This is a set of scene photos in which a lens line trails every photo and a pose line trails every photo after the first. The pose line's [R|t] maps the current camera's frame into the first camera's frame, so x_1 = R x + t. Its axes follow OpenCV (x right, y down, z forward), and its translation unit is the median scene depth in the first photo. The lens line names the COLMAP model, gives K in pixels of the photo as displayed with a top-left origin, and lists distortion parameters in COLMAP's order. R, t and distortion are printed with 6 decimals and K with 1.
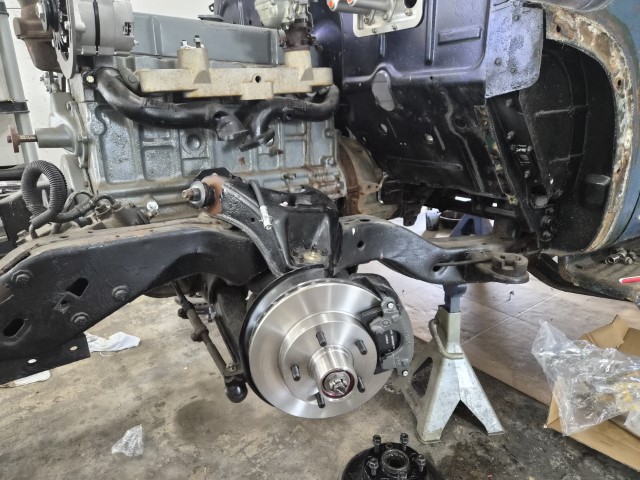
lens RADIAL K [[430.7, 0, 320.7], [0, 430.7, 242.8], [0, 0, 1]] dist [-0.002504, 0.000458]
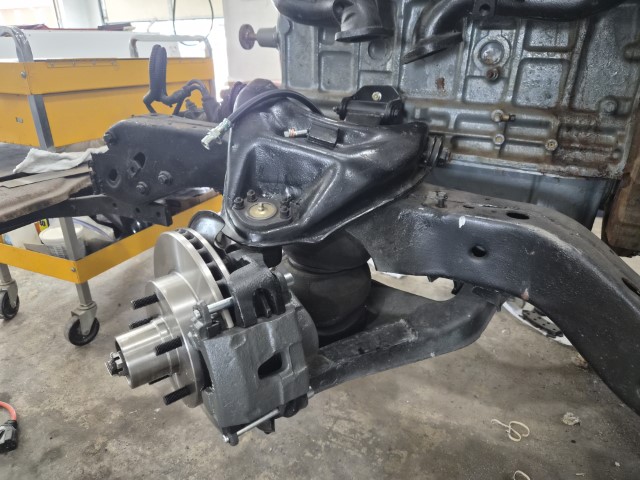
lens RADIAL K [[430.7, 0, 320.7], [0, 430.7, 238.1], [0, 0, 1]] dist [-0.002504, 0.000458]
pose [[0.439084, 0.381009, -0.813657, 0.387141], [-0.283161, 0.918158, 0.277138, -0.094997], [0.852658, 0.108709, 0.511035, 0.488066]]
